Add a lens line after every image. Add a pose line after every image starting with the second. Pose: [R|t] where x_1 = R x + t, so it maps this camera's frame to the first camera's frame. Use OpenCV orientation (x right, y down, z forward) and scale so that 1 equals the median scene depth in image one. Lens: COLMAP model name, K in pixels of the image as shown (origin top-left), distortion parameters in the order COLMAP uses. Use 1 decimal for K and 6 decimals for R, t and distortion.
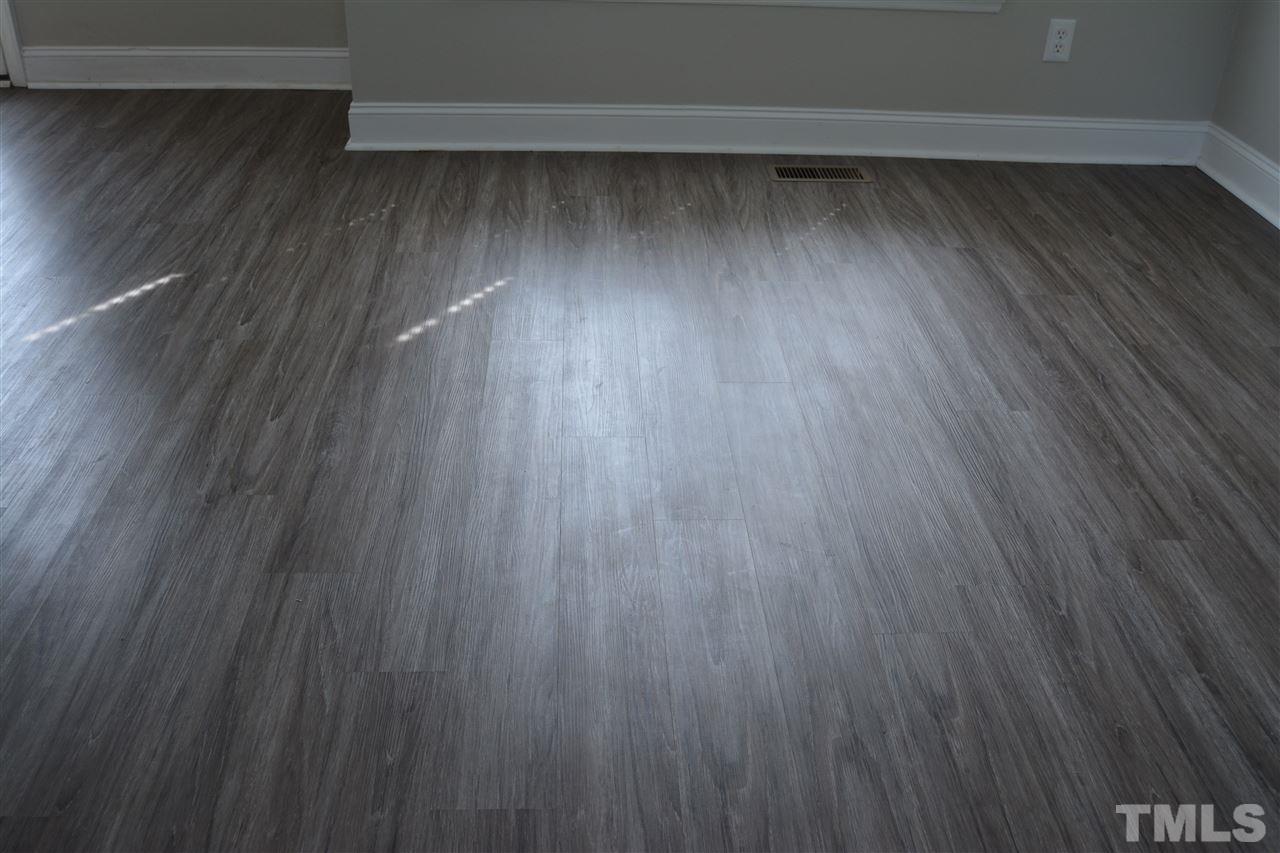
lens RADIAL K [[1186.0, 0, 640.0], [0, 1186.0, 426.5], [0, 0, 1]] dist [-0.071720, 0.000874]
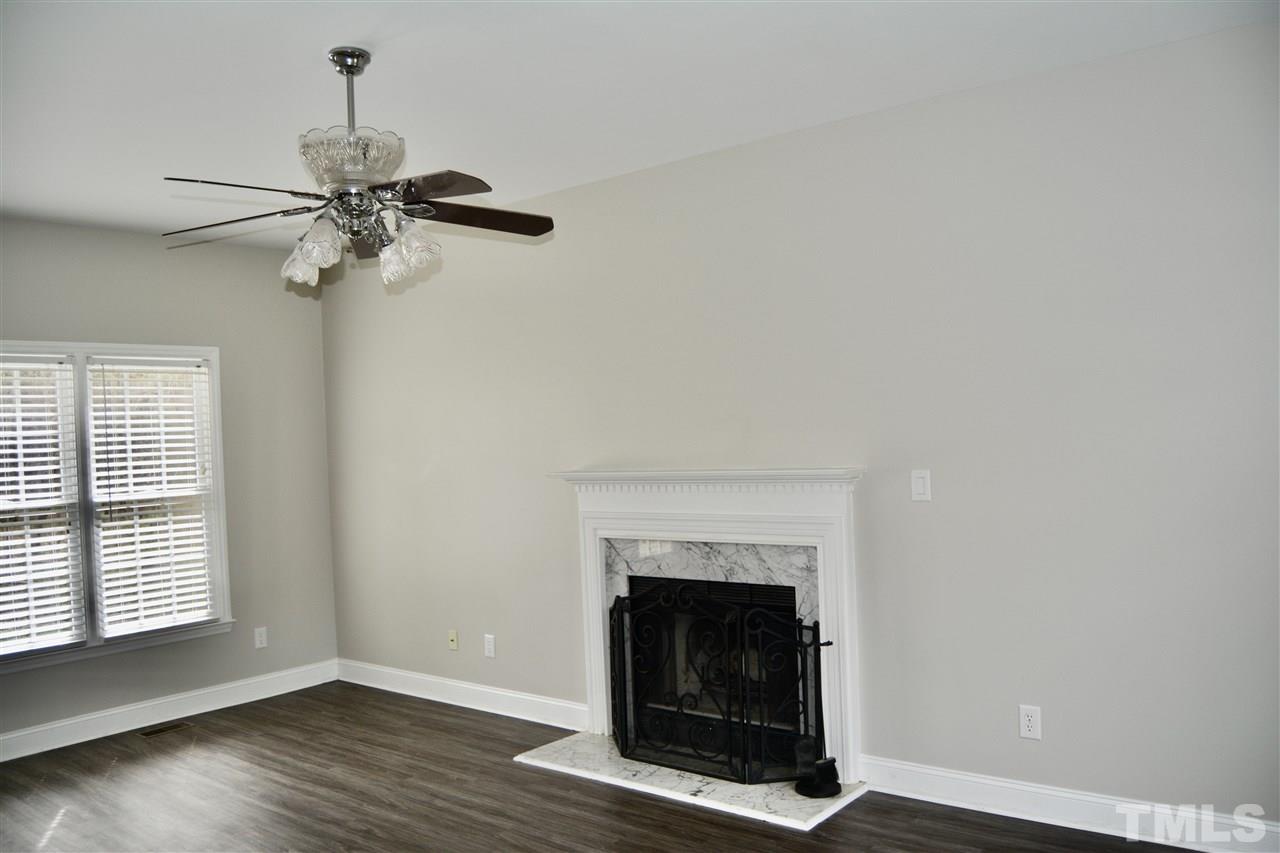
lens RADIAL K [[988.3, 0, 648.3], [0, 988.3, 430.1], [0, 0, 1]] dist [-0.050833, 0.002211]
pose [[0.649965, -0.054570, 0.758002, -0.586143], [0.447818, 0.833357, -0.323997, 0.277549], [-0.614006, 0.550034, 0.566091, -0.728722]]
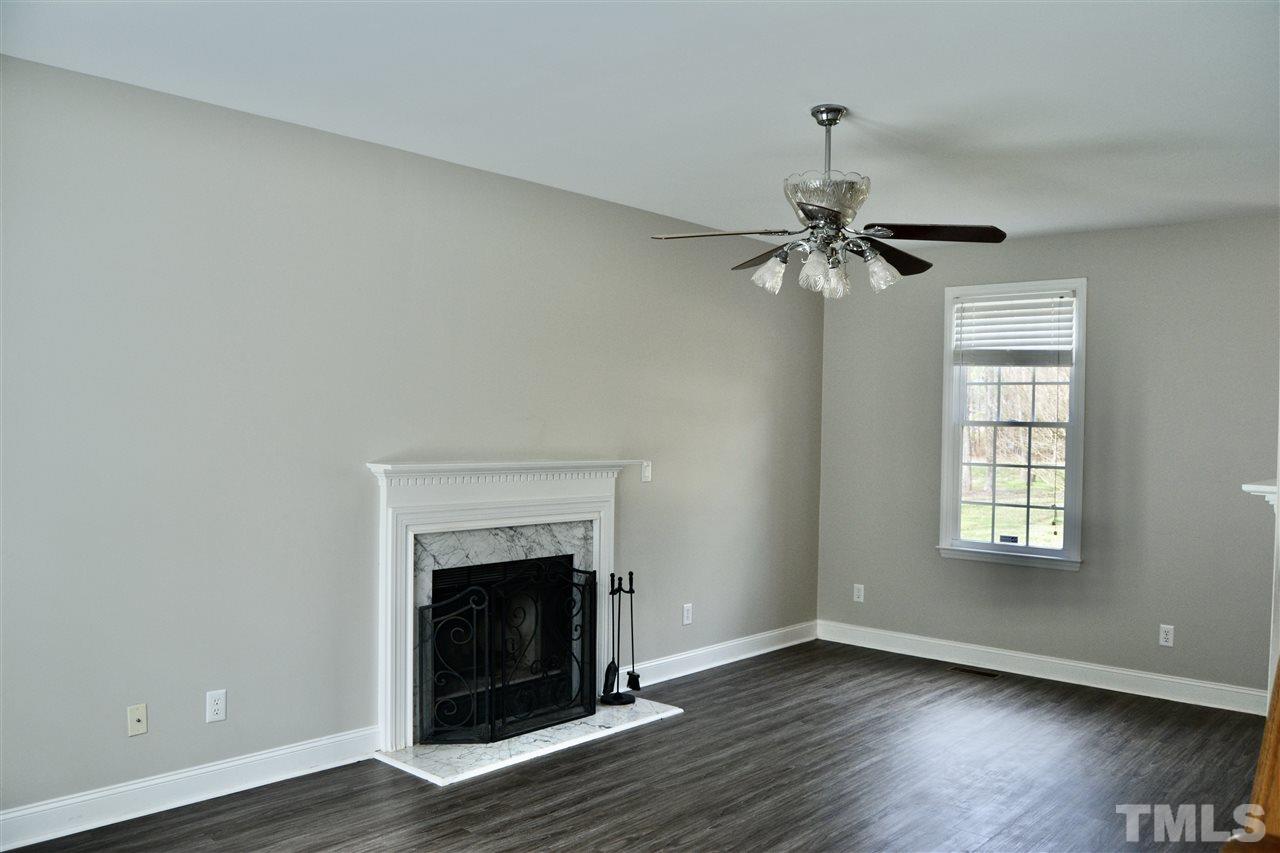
lens RADIAL K [[988.3, 0, 648.3], [0, 988.3, 430.1], [0, 0, 1]] dist [-0.050833, 0.002211]
pose [[-0.710381, -0.049062, 0.702105, -0.729967], [0.329872, 0.858005, 0.393716, -0.805936], [-0.621726, 0.511293, -0.593326, 1.019652]]
